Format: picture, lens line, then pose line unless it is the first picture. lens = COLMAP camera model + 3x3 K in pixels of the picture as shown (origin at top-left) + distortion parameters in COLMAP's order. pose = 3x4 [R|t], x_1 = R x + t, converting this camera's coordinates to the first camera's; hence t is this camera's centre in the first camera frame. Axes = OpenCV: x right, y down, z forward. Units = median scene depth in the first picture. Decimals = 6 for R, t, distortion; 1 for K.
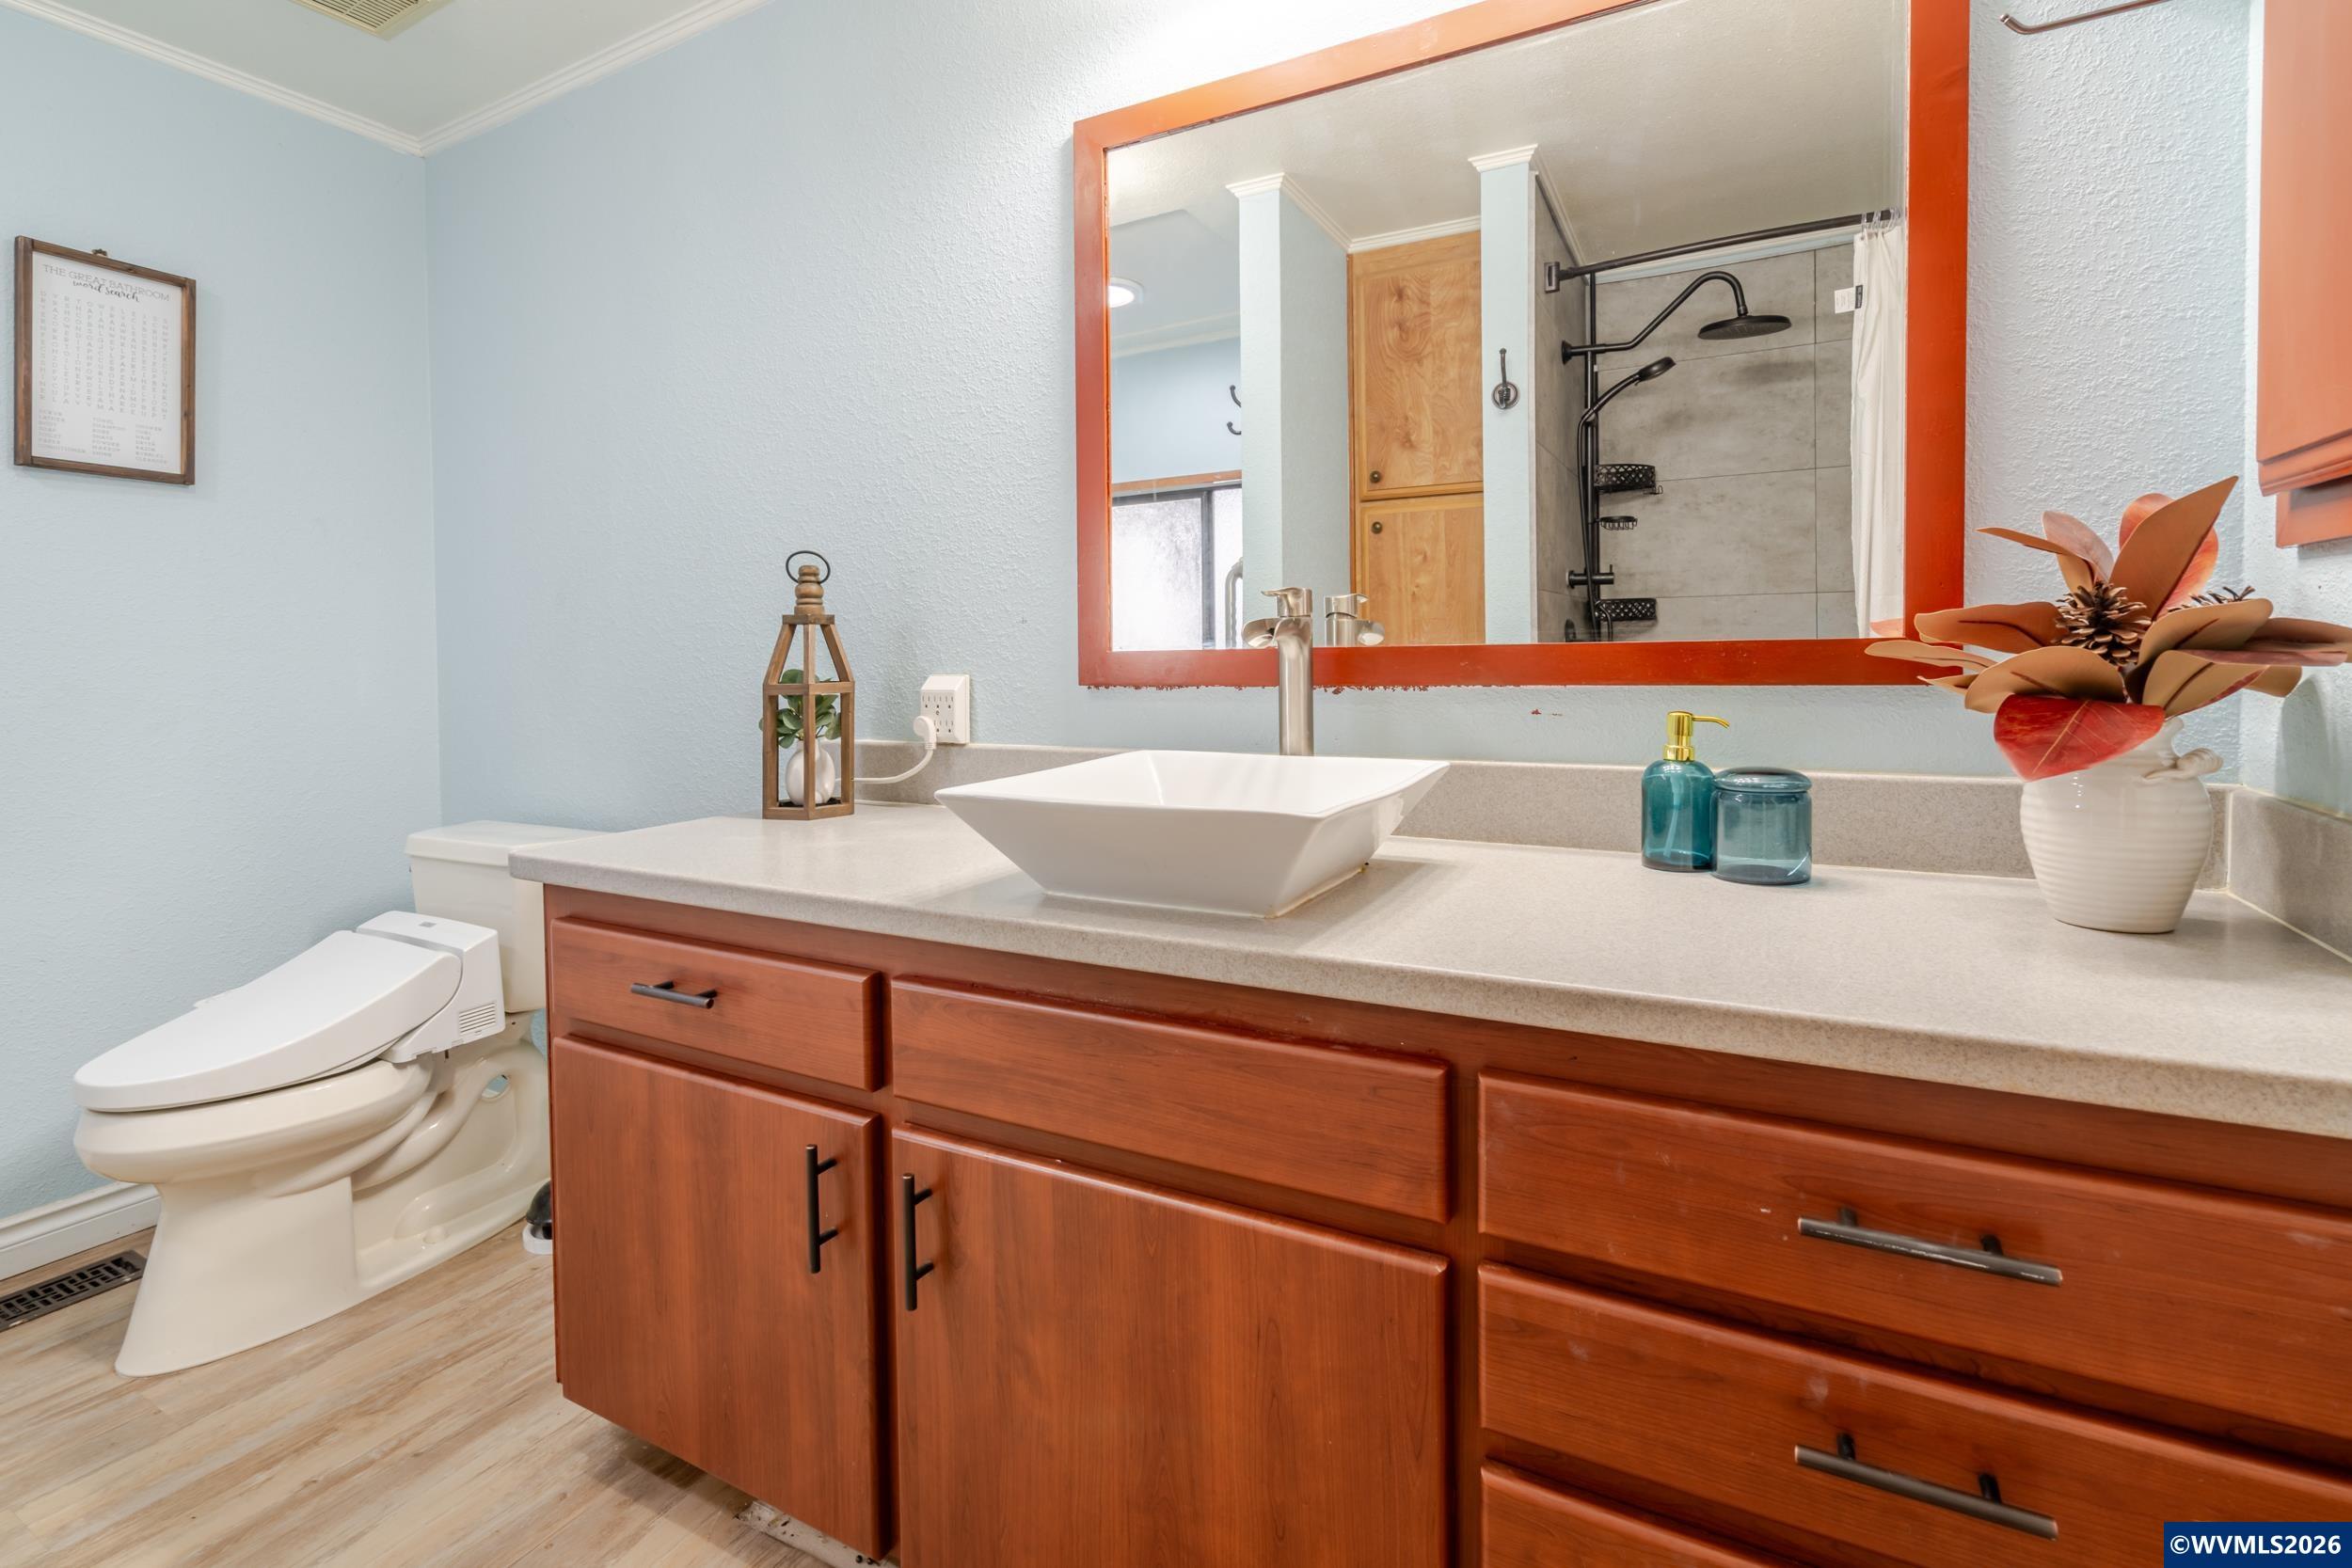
lens RADIAL K [[1092.5, 0, 1133.2], [0, 1092.5, 665.4], [0, 0, 1]] dist [-0.003518, 0.001780]
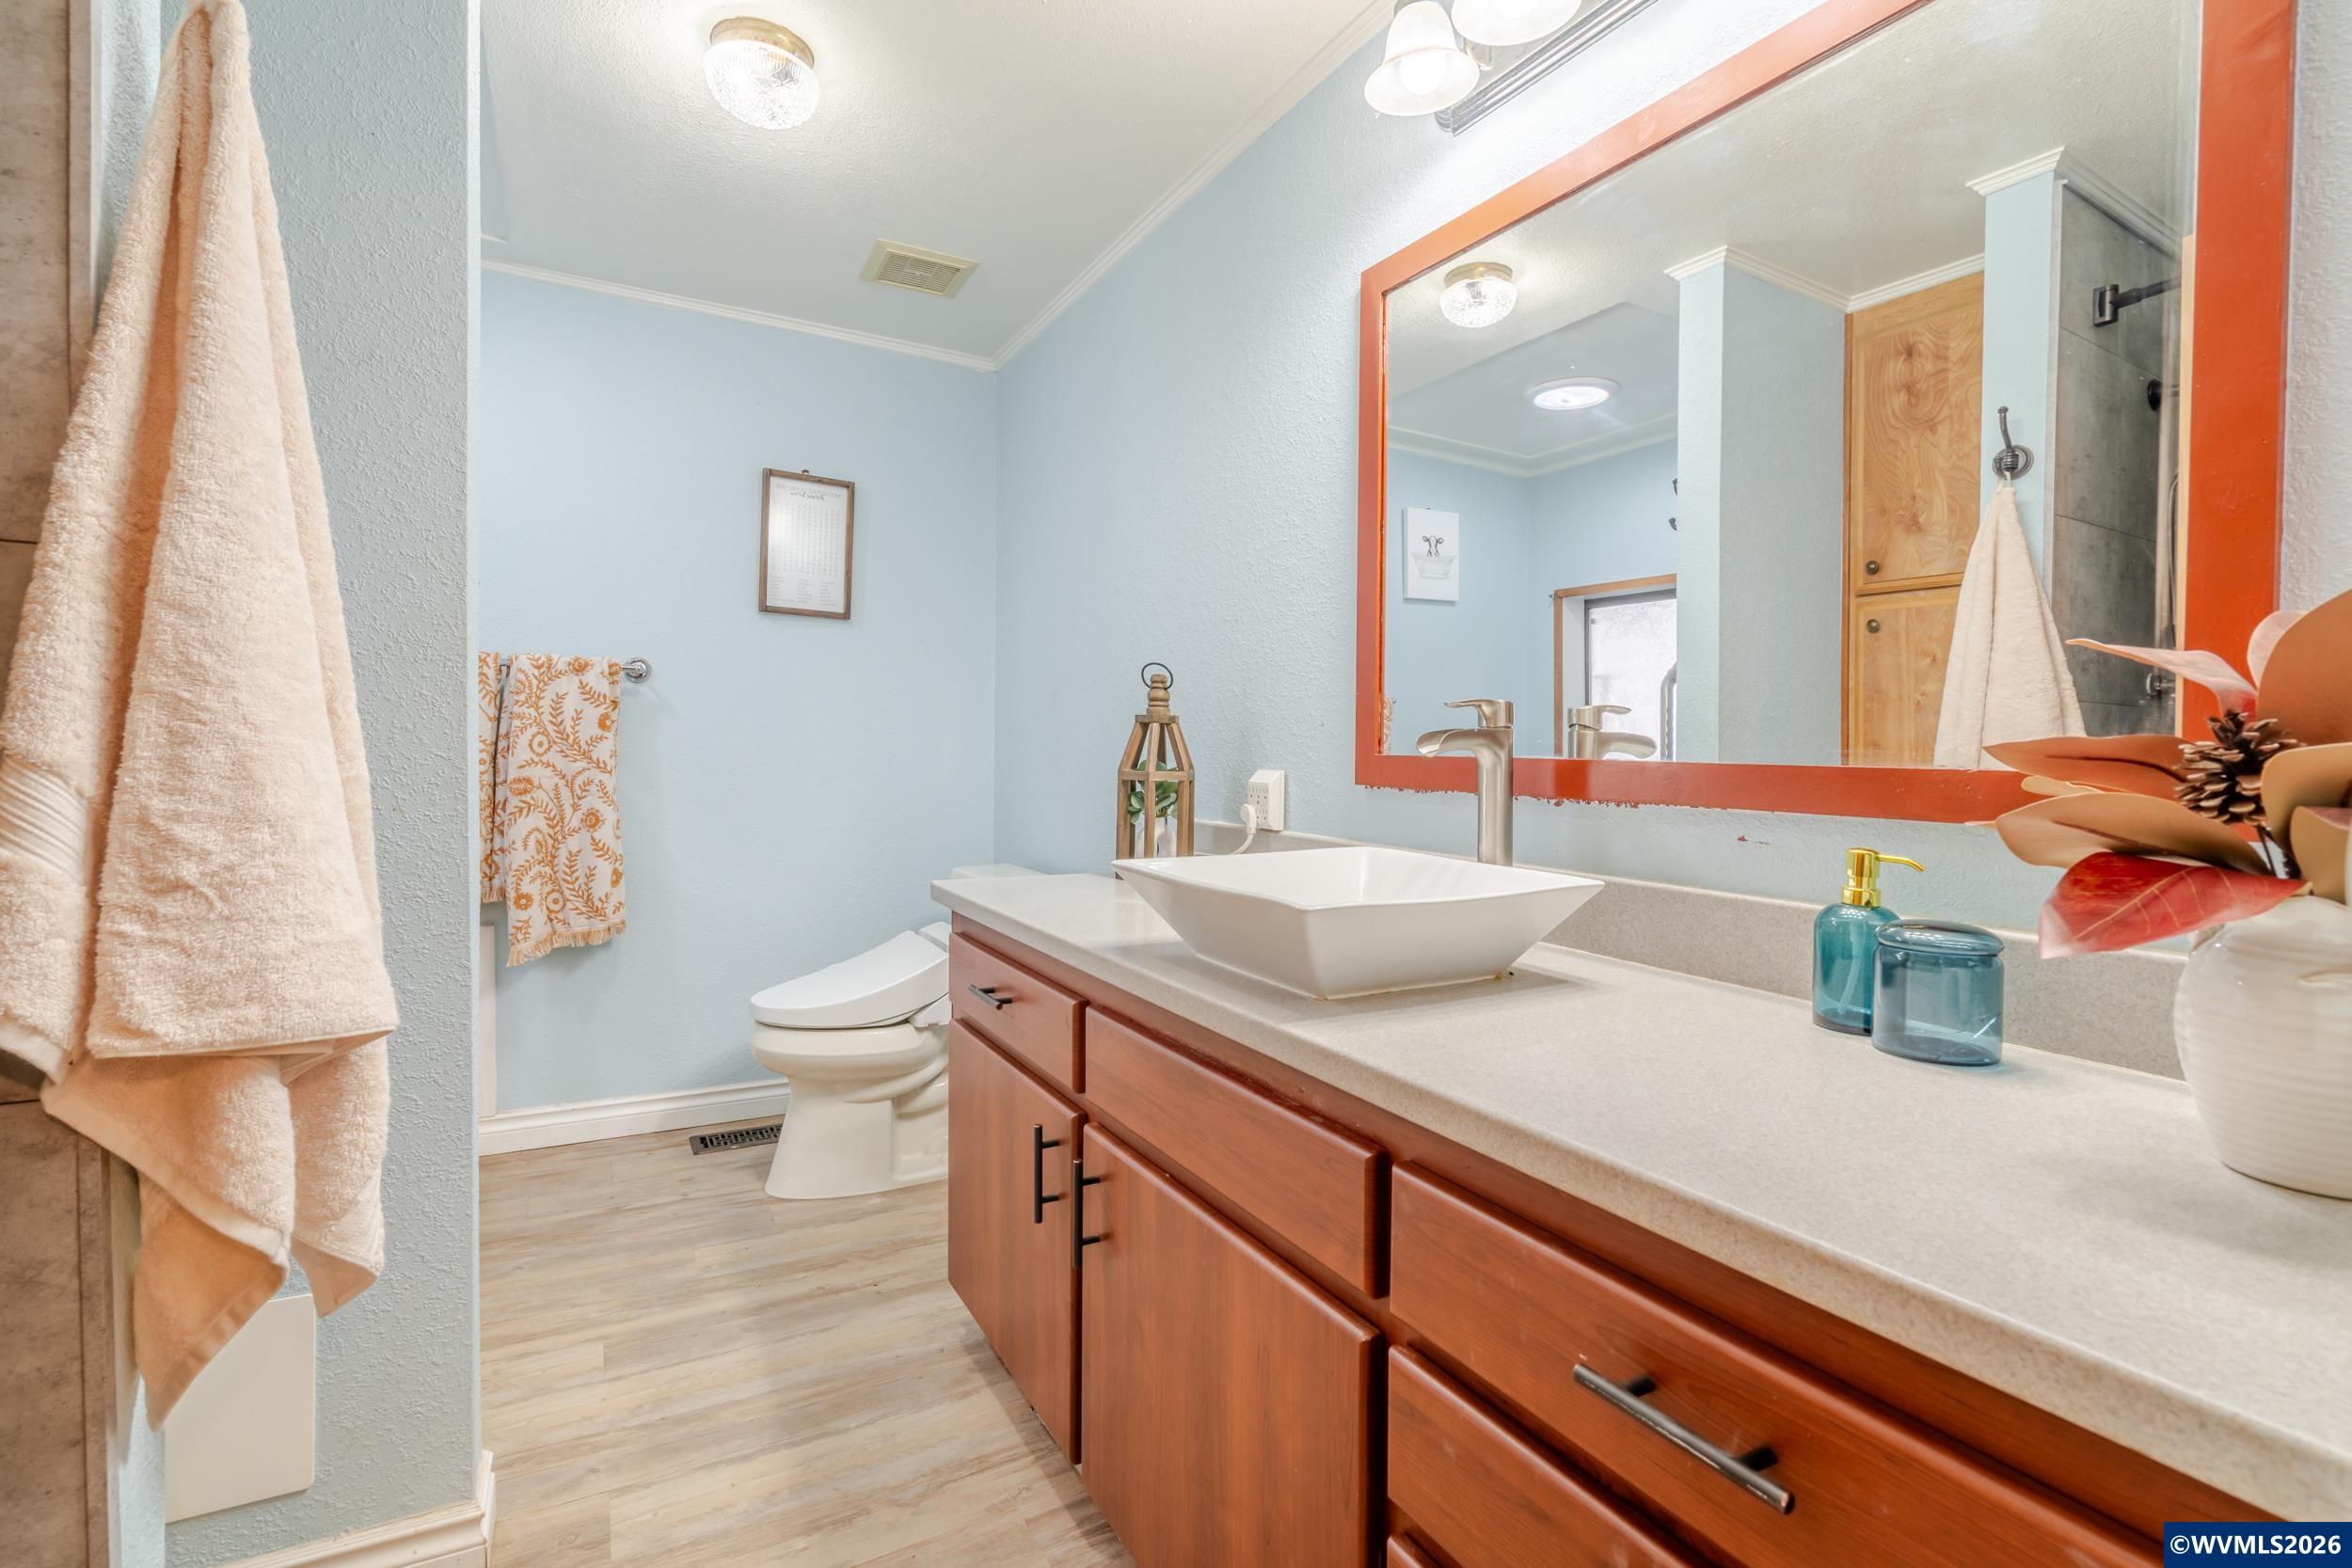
lens RADIAL K [[1044.1, 0, 1175.3], [0, 1044.1, 763.6], [0, 0, 1]] dist [0.001567, 0.000763]
pose [[0.858182, 0.042788, -0.511559, 0.346530], [-0.041204, 0.999046, 0.014439, -0.011142], [0.511689, 0.008687, 0.859127, 0.008164]]
